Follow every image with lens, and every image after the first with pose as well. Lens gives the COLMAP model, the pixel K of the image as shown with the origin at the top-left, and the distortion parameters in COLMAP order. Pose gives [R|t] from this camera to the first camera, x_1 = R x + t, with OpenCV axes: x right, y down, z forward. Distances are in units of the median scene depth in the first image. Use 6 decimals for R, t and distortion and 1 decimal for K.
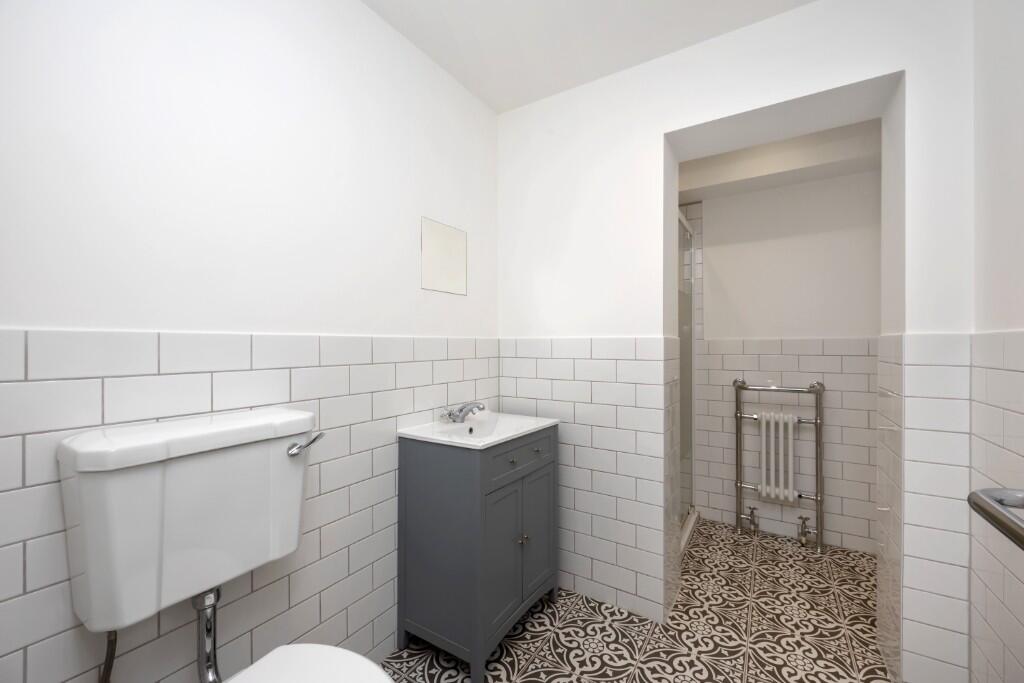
lens RADIAL K [[408.8, 0, 509.0], [0, 408.8, 343.4], [0, 0, 1]] dist [-0.000790, 0.000059]
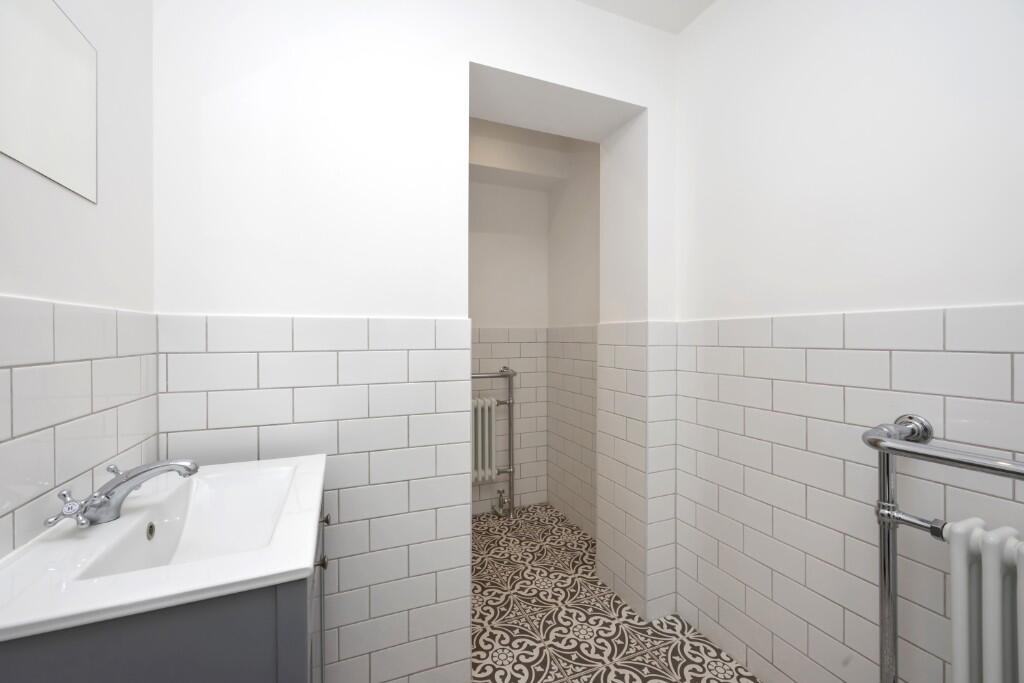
lens RADIAL K [[412.7, 0, 511.3], [0, 412.7, 338.0], [0, 0, 1]] dist [-0.000840, -0.000038]
pose [[0.576696, -0.003535, 0.816951, -0.181540], [0.000544, 0.999992, 0.003943, 0.014002], [-0.816959, -0.001830, 0.576693, 0.378079]]
